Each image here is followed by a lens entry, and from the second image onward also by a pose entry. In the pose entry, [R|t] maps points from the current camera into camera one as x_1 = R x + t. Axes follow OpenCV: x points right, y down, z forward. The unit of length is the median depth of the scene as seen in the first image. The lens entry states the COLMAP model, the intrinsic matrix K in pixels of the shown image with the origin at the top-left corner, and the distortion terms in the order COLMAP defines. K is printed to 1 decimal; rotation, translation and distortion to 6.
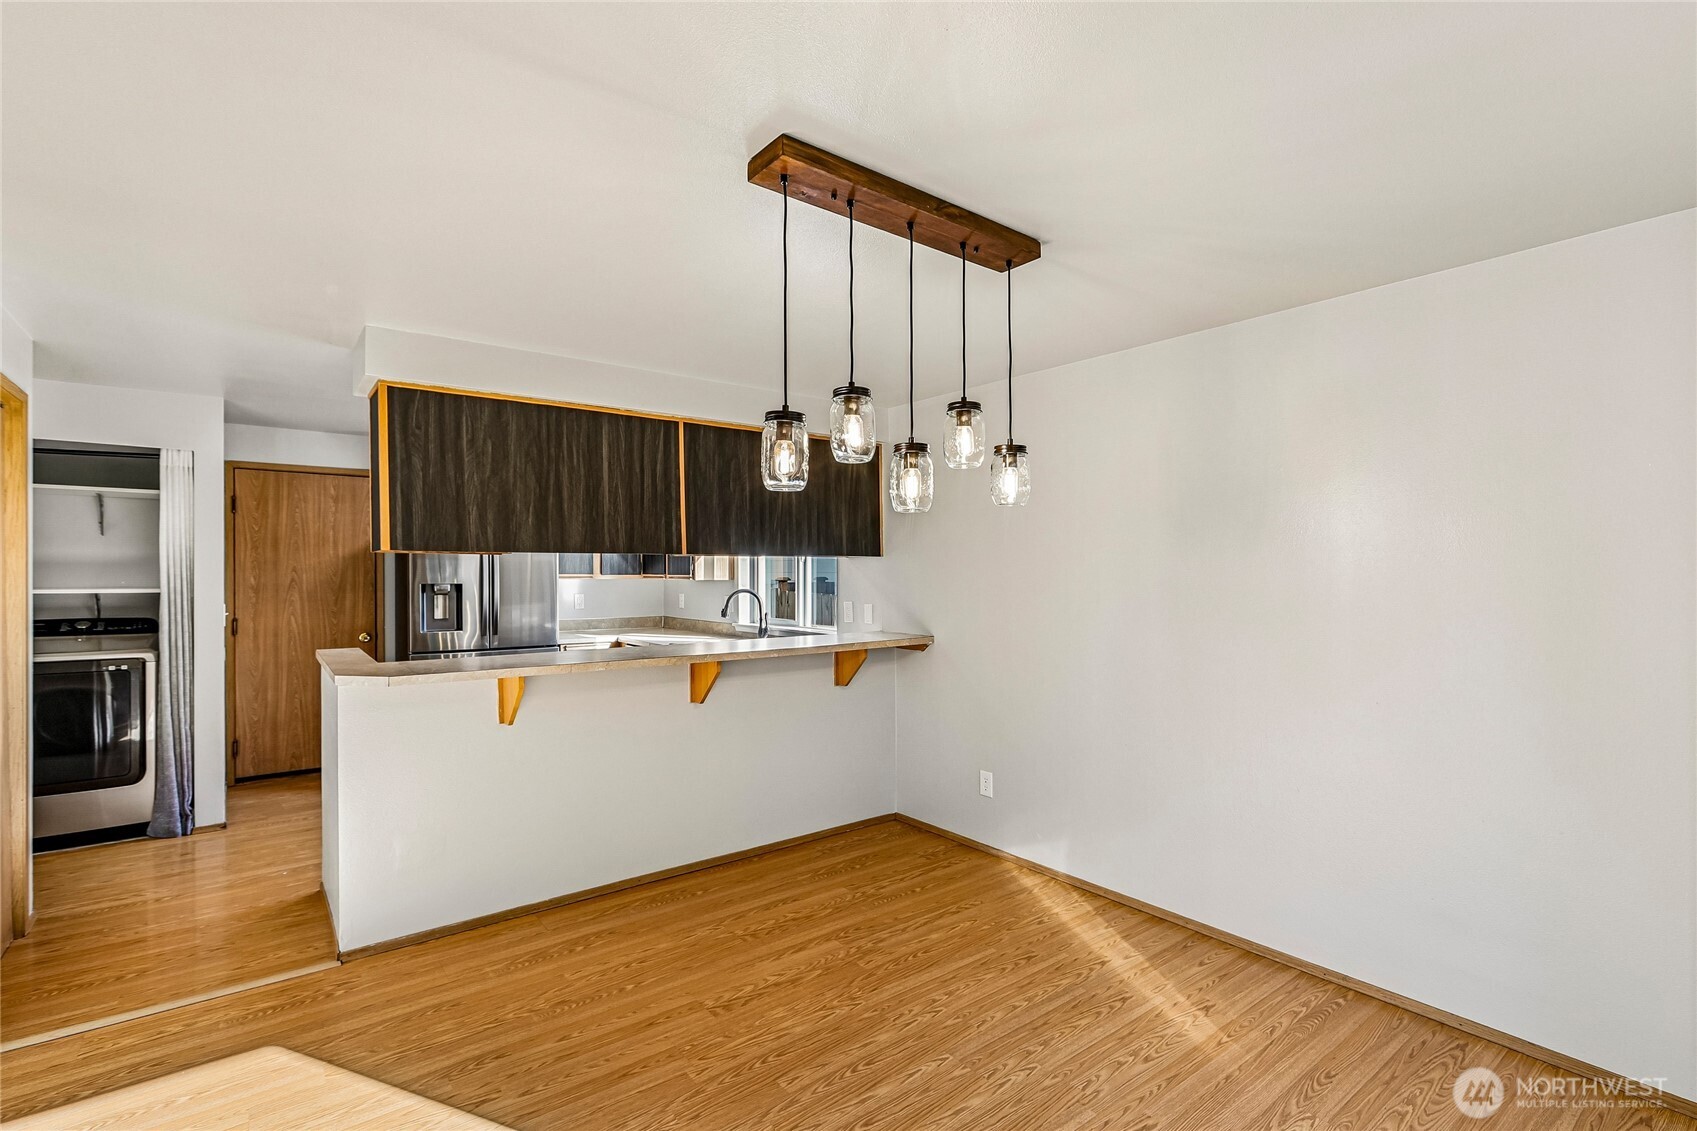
lens RADIAL K [[783.8, 0, 847.1], [0, 783.8, 576.6], [0, 0, 1]] dist [0.004643, 0.000934]
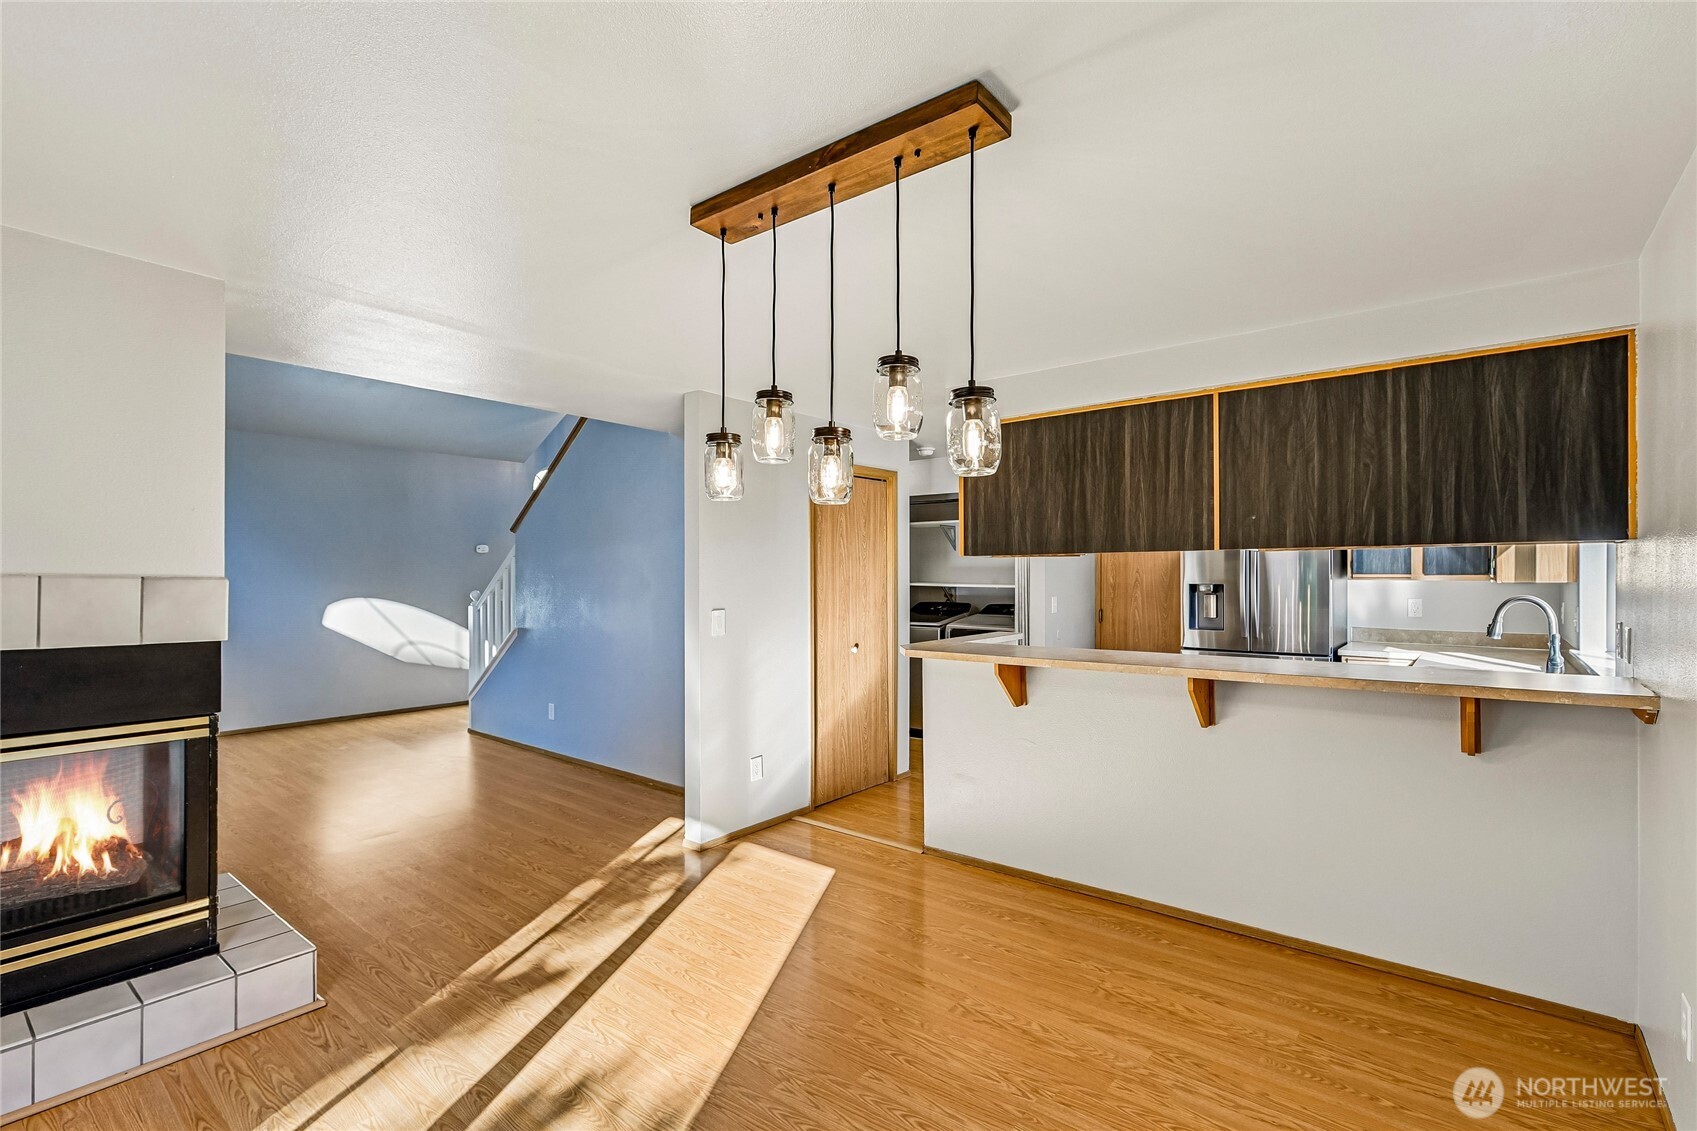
lens RADIAL K [[783.8, 0, 880.0], [0, 783.8, 586.2], [0, 0, 1]] dist [0.004643, 0.000934]
pose [[0.247235, 0.011585, -0.968886, 0.578165], [0.000197, 0.999928, 0.012006, 0.000225], [0.968956, -0.003159, 0.247215, 0.490022]]
